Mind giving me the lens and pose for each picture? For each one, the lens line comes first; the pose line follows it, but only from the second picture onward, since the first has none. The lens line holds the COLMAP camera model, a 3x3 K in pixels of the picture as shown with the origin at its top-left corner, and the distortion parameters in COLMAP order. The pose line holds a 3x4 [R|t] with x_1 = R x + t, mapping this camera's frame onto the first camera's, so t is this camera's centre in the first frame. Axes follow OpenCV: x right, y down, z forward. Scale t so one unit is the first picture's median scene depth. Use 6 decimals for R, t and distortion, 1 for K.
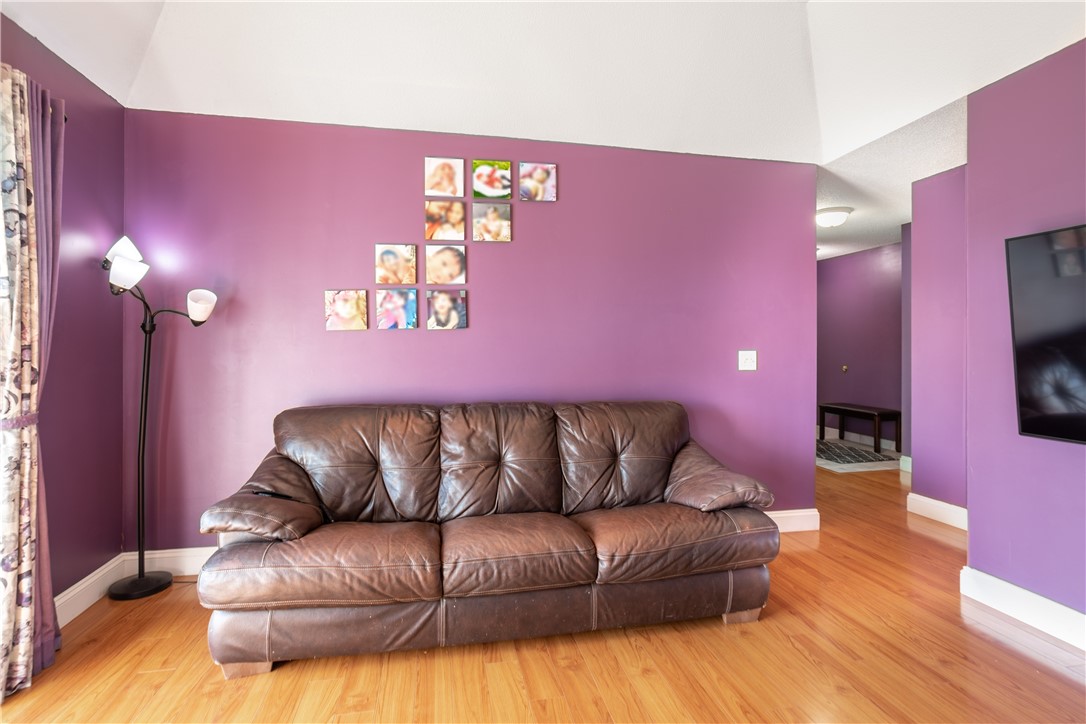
lens RADIAL K [[540.8, 0, 550.8], [0, 540.8, 354.5], [0, 0, 1]] dist [-0.023003, 0.007355]
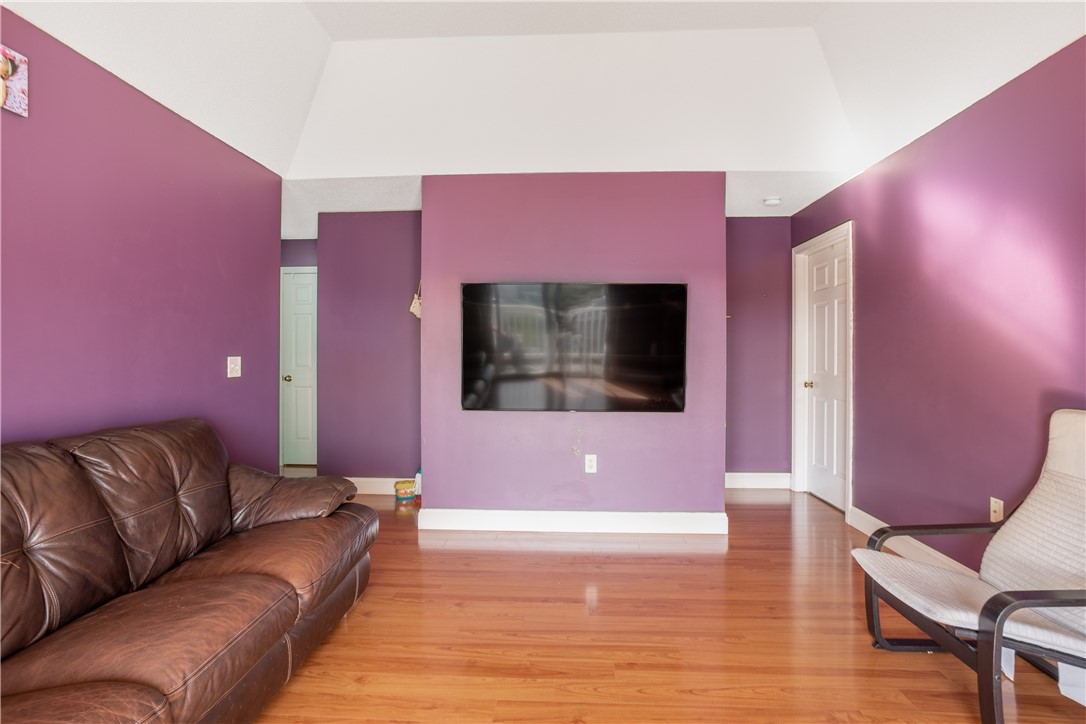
lens RADIAL K [[540.8, 0, 549.9], [0, 540.8, 360.8], [0, 0, 1]] dist [-0.023003, 0.007355]
pose [[0.249639, -0.010467, 0.968282, -0.508439], [0.011845, 0.999900, 0.007755, -0.000036], [-0.968266, 0.009533, 0.249738, 0.306716]]
